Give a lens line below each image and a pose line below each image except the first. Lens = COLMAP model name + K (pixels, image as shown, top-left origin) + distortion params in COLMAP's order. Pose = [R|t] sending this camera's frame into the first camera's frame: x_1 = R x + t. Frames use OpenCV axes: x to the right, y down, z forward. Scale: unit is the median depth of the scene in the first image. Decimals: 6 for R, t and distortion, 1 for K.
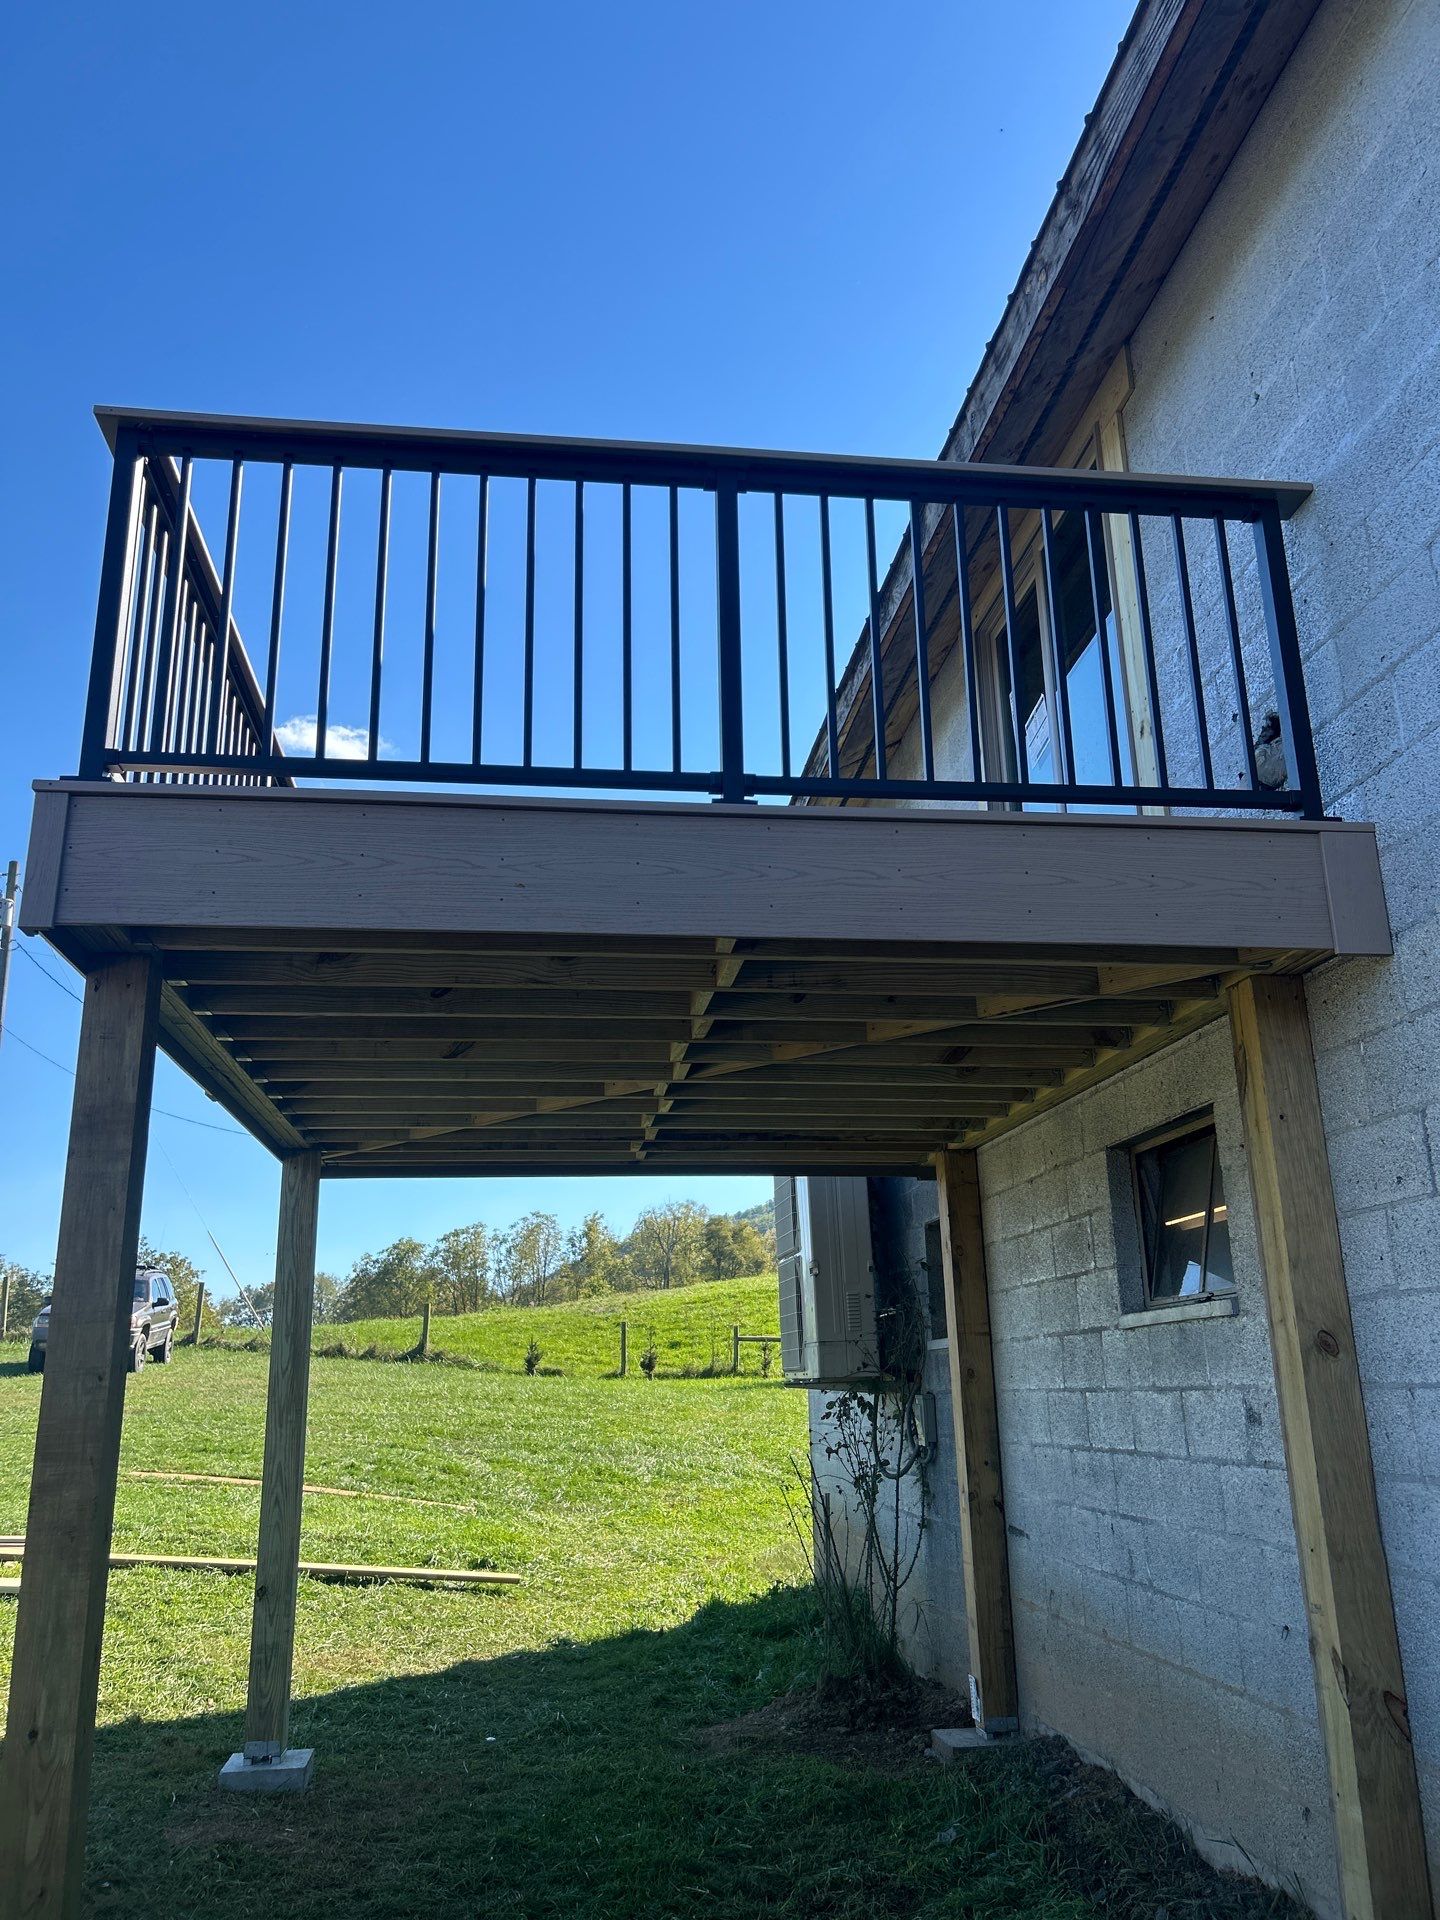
lens RADIAL K [[1446.4, 0, 727.7], [0, 1446.4, 961.8], [0, 0, 1]] dist [0.015394, -0.021643]
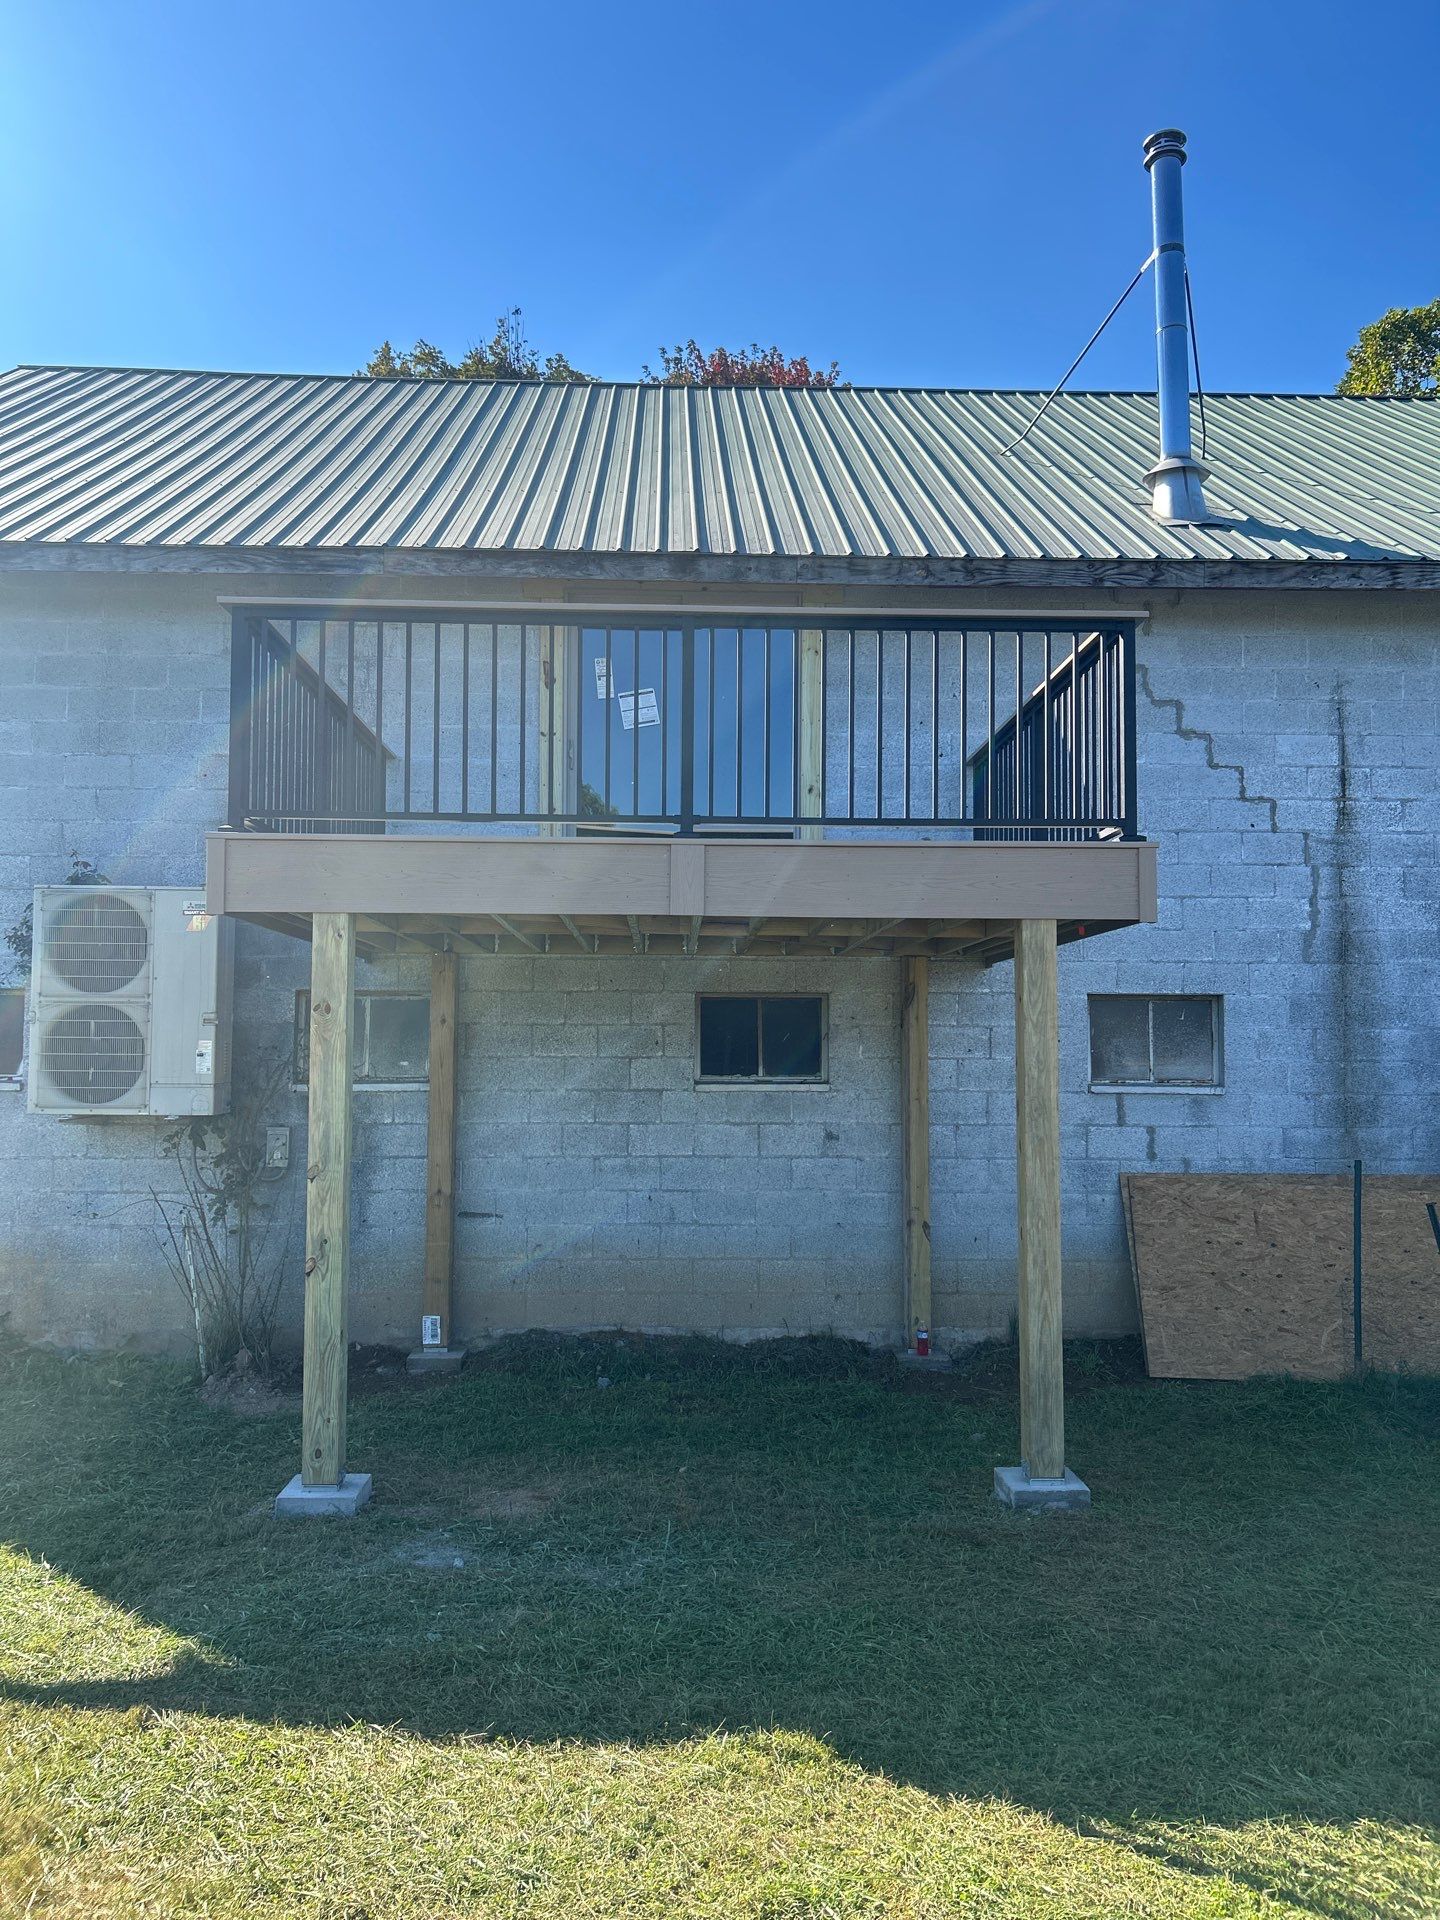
lens RADIAL K [[1415.6, 0, 710.7], [0, 1415.6, 978.2], [0, 0, 1]] dist [0.045646, -0.050507]
pose [[0.107783, 0.073685, 0.991440, -1.548366], [-0.287707, 0.956890, -0.039840, 0.188023], [-0.951634, -0.280950, 0.124336, 0.827844]]
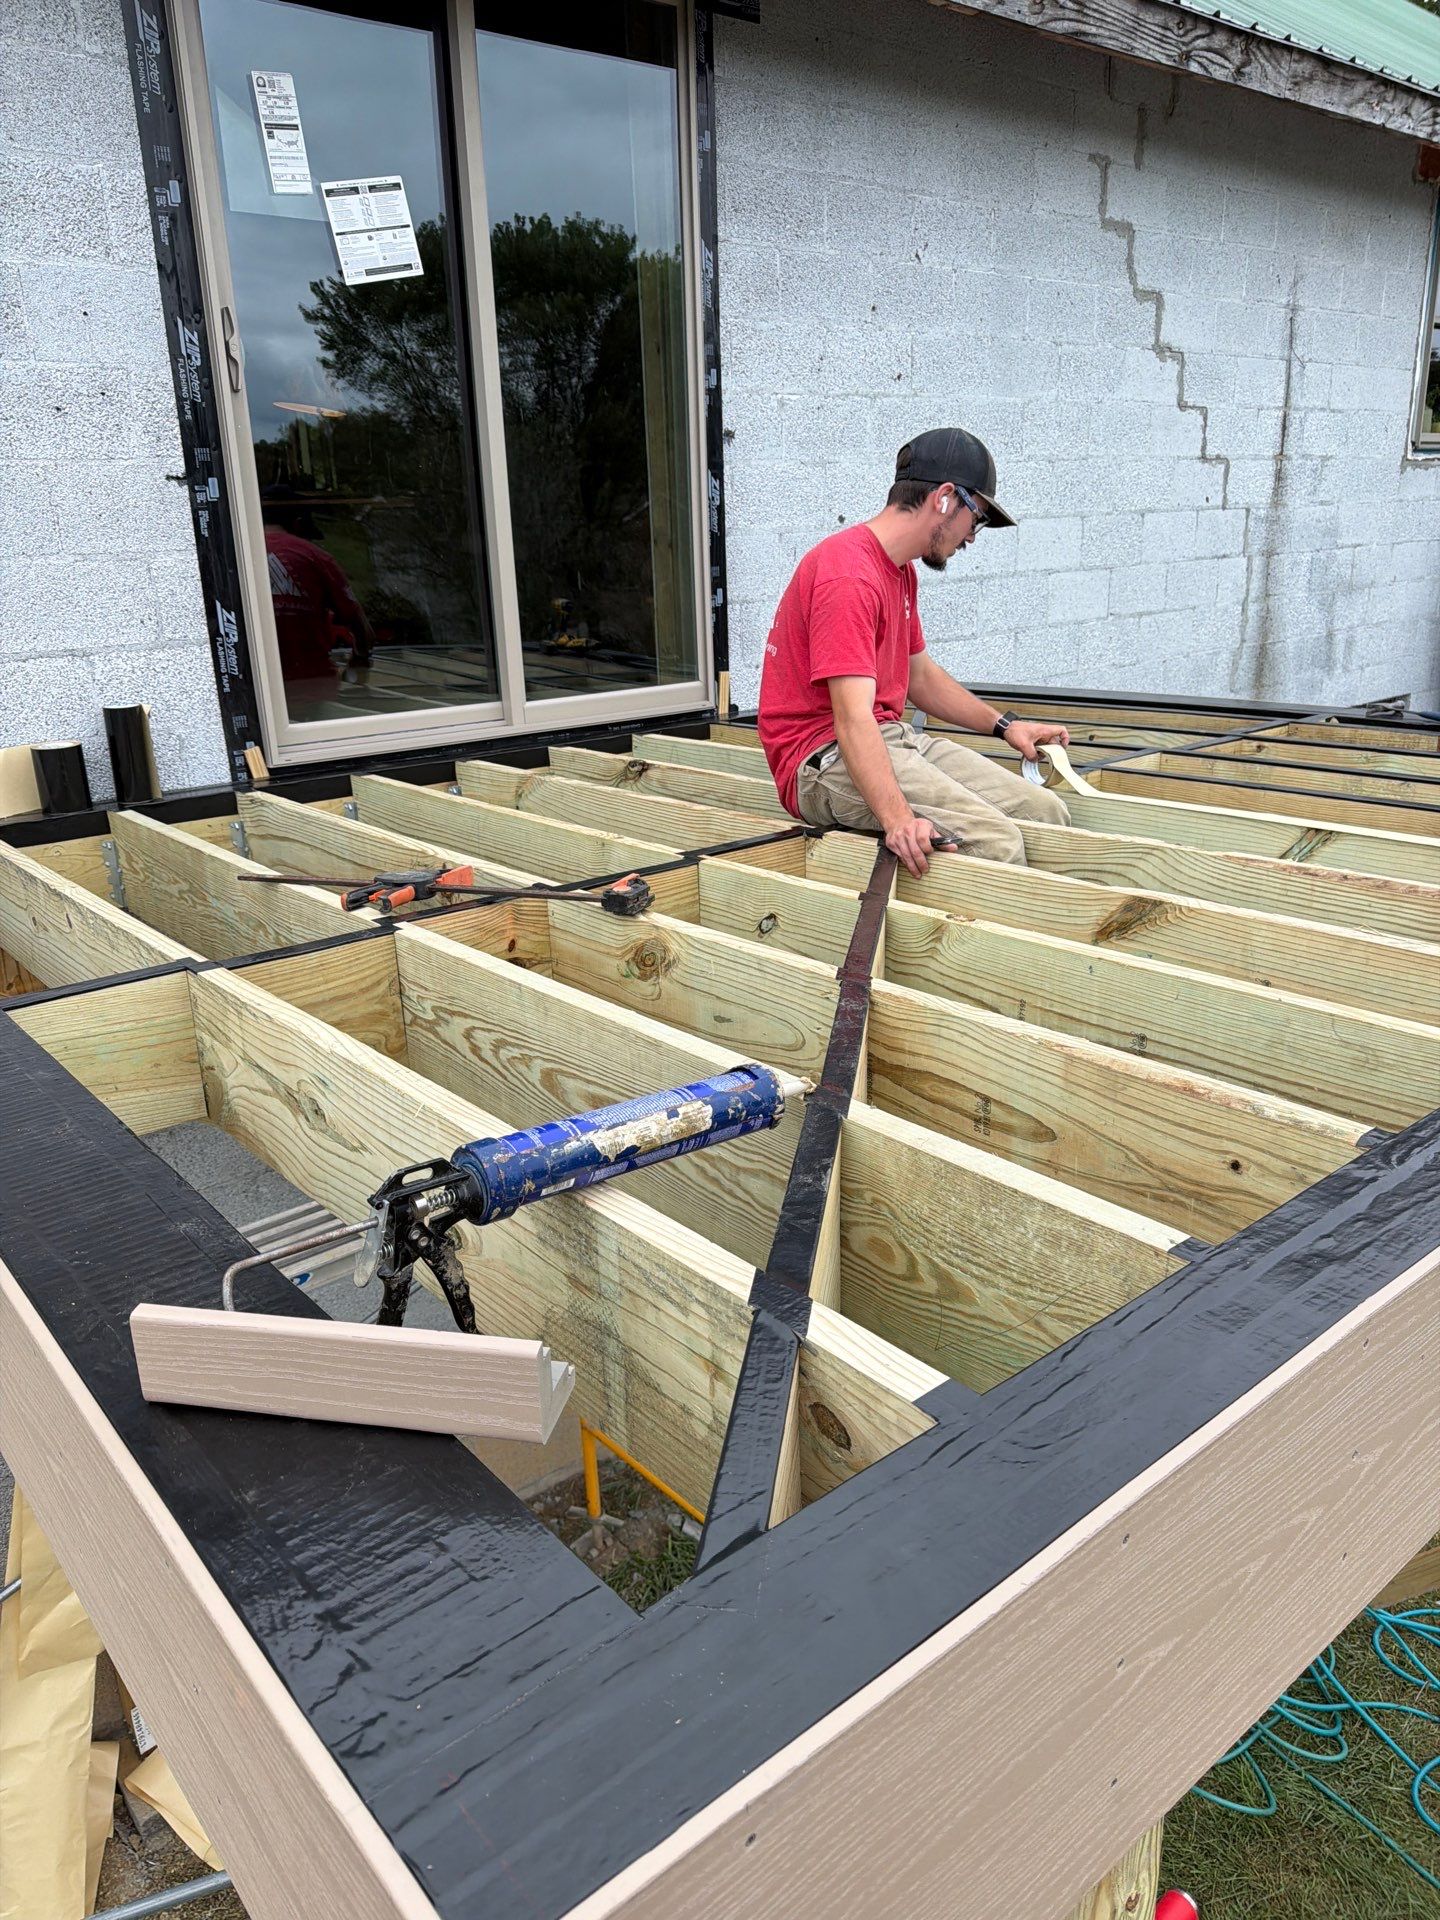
lens RADIAL K [[1415.6, 0, 687.7], [0, 1415.6, 924.9], [0, 0, 1]] dist [0.045646, -0.050507]
pose [[-0.529133, -0.183676, 0.828421, -0.507064], [-0.188832, 0.977298, 0.096073, 0.052374], [-0.827261, -0.105597, -0.551805, 1.486394]]
